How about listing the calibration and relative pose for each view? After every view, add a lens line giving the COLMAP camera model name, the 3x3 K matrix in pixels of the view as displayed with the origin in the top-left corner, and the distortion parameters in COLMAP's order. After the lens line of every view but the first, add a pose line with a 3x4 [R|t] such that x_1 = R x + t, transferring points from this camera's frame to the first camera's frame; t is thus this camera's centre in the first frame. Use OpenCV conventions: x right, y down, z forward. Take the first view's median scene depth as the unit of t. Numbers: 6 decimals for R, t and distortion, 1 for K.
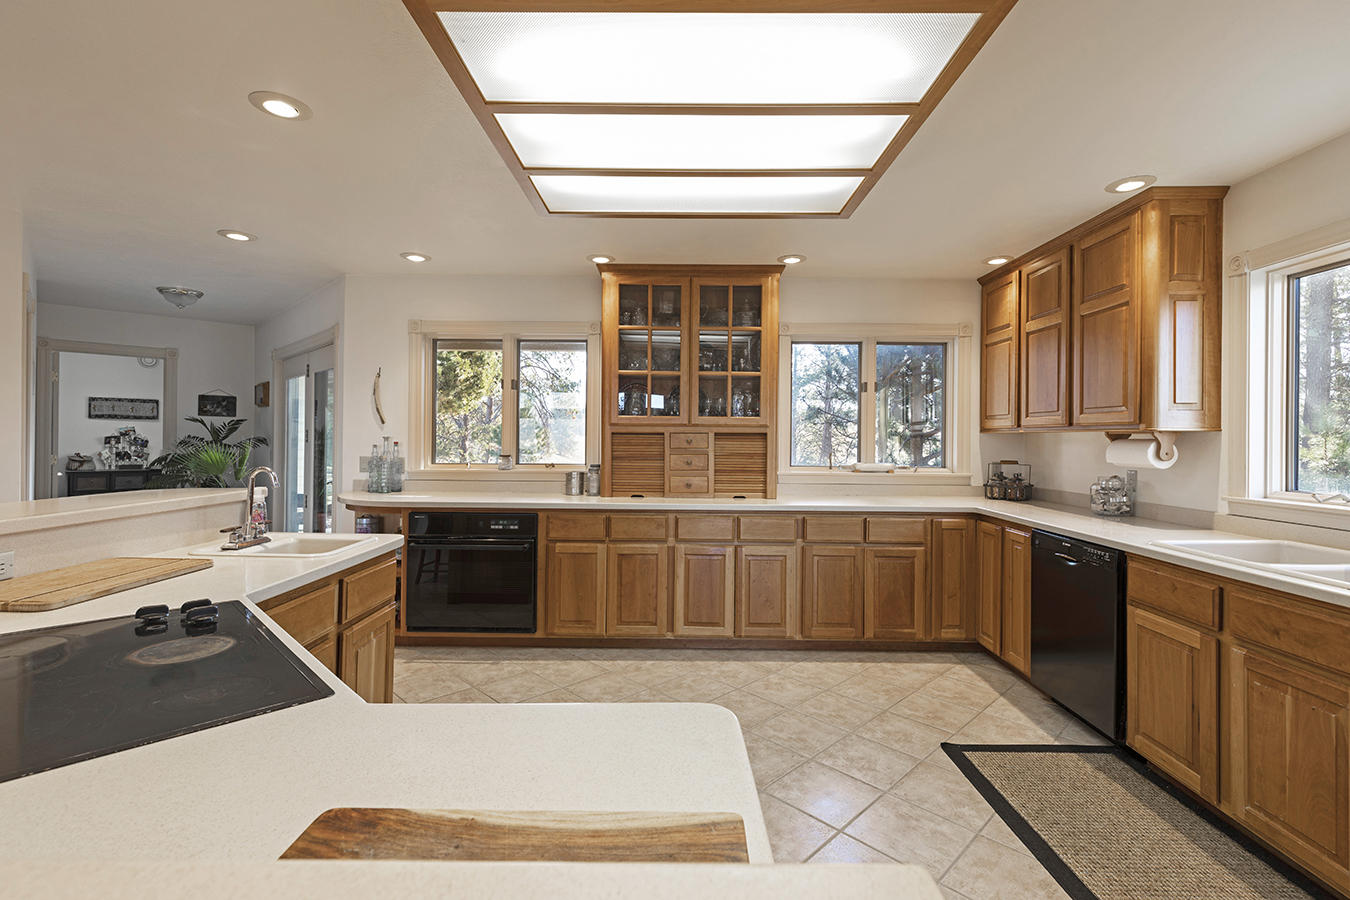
lens RADIAL K [[612.9, 0, 678.8], [0, 612.9, 446.9], [0, 0, 1]] dist [-0.005150, -0.001130]
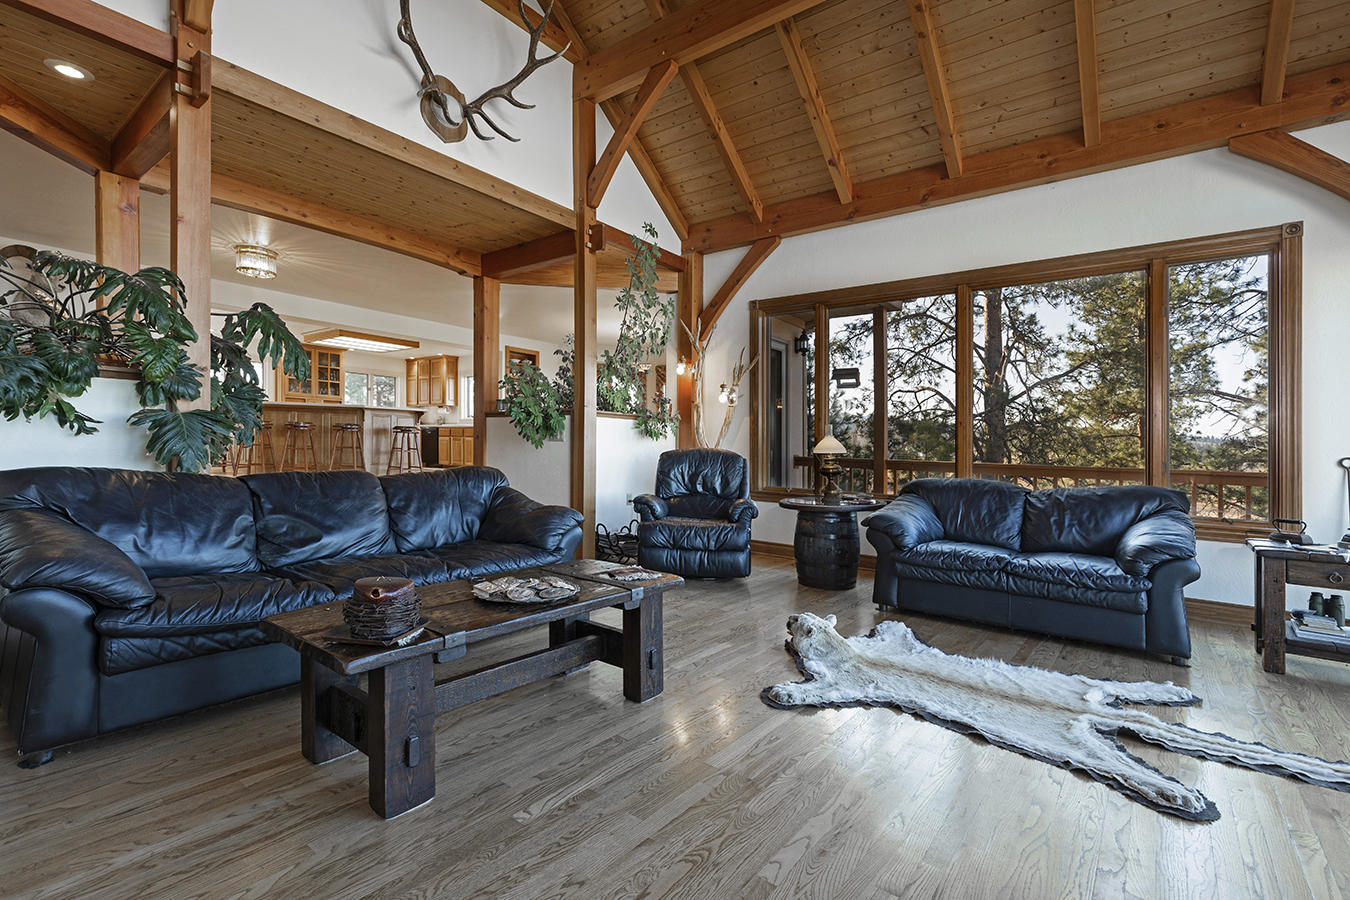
lens RADIAL K [[612.9, 0, 677.0], [0, 612.9, 453.3], [0, 0, 1]] dist [-0.005150, -0.001130]
pose [[0.602045, -0.002855, 0.798457, -1.649296], [-0.010751, 0.999874, 0.011682, 0.231241], [-0.798390, -0.015617, 0.601939, -2.817690]]
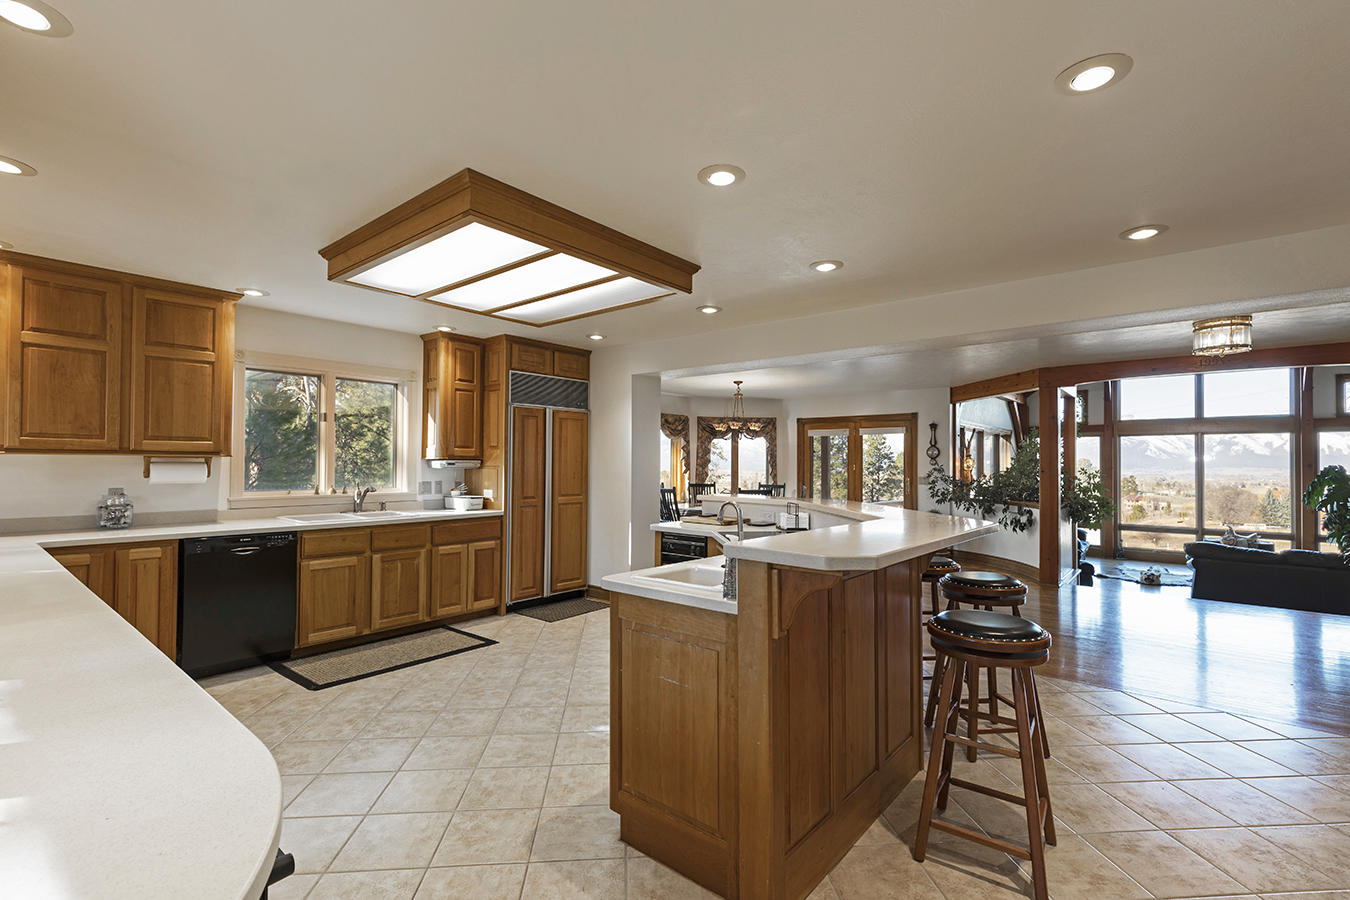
lens RADIAL K [[612.9, 0, 677.4], [0, 612.9, 448.9], [0, 0, 1]] dist [-0.005150, -0.001130]
pose [[-0.772891, -0.001199, 0.634537, -0.851758], [-0.008021, 0.999937, -0.007880, -0.035491], [-0.634488, -0.011180, -0.772852, 1.244020]]
